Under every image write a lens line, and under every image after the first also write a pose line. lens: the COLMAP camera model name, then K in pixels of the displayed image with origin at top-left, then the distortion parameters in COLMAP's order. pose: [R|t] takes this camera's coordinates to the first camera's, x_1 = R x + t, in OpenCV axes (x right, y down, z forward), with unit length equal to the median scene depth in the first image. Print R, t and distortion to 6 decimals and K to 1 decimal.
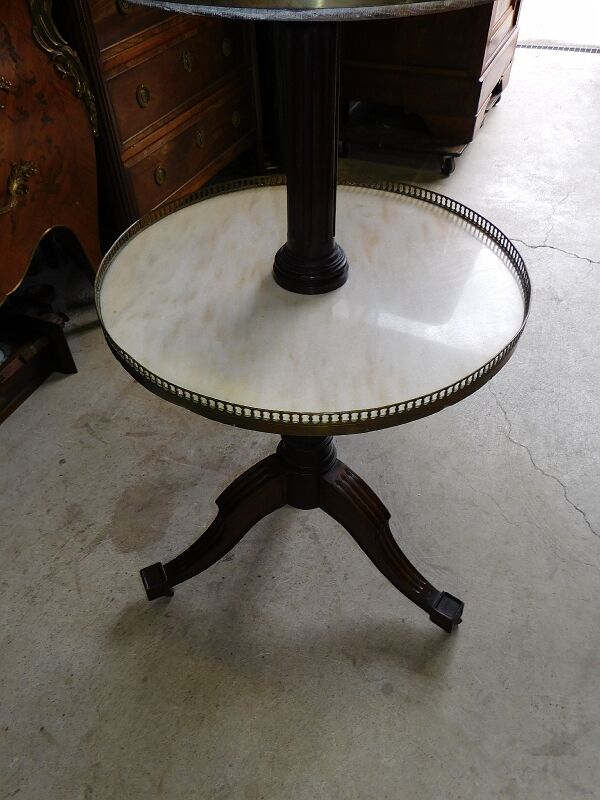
lens RADIAL K [[595.8, 0, 296.3], [0, 595.8, 401.4], [0, 0, 1]] dist [-0.032983, 0.071424]
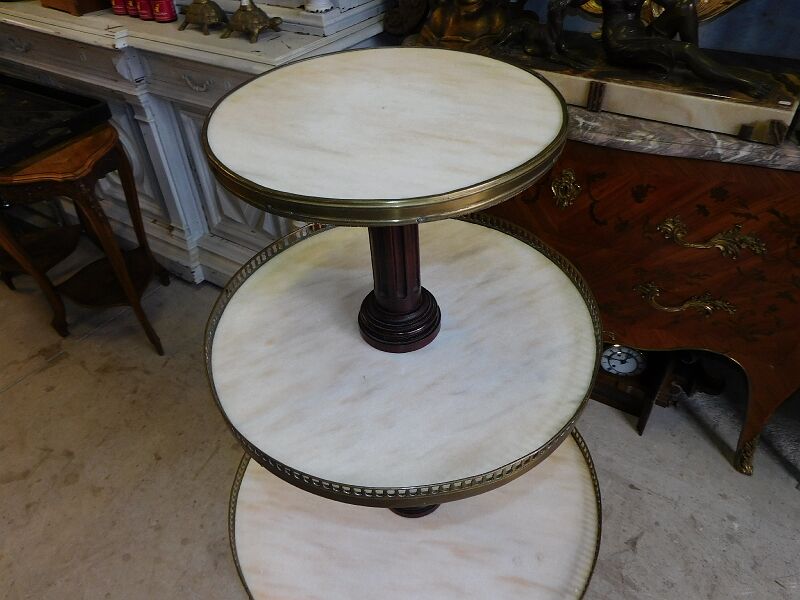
lens RADIAL K [[595.8, 0, 400.4], [0, 595.8, 304.4], [0, 0, 1]] dist [-0.032983, 0.071424]
pose [[-0.181909, 0.680488, -0.709821, 0.435656], [-0.644576, 0.462620, 0.608691, -0.766856], [0.742584, 0.568260, 0.354471, 0.260831]]
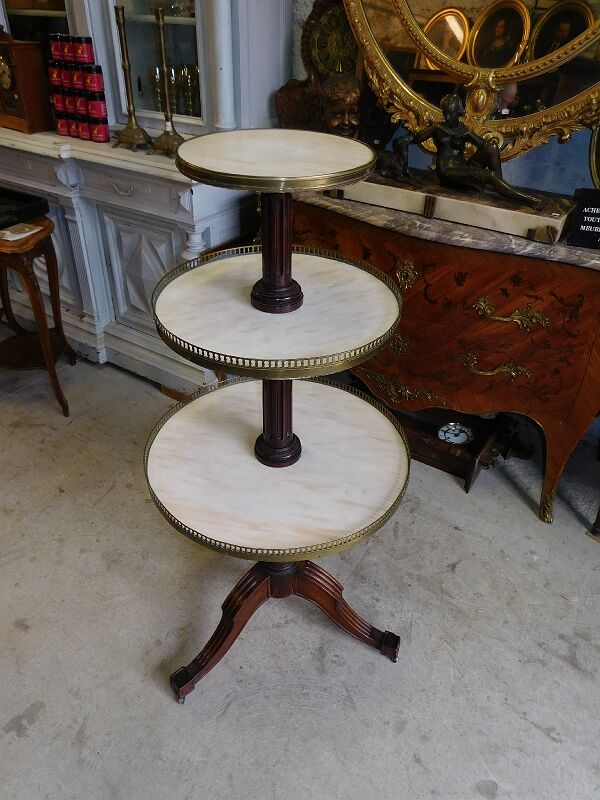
lens RADIAL K [[595.8, 0, 294.8], [0, 595.8, 400.0], [0, 0, 1]] dist [-0.032983, 0.071424]
pose [[-0.194408, 0.592164, -0.782015, 0.852417], [-0.692330, 0.481934, 0.537046, -0.842573], [0.694899, 0.645819, 0.316281, 0.308820]]
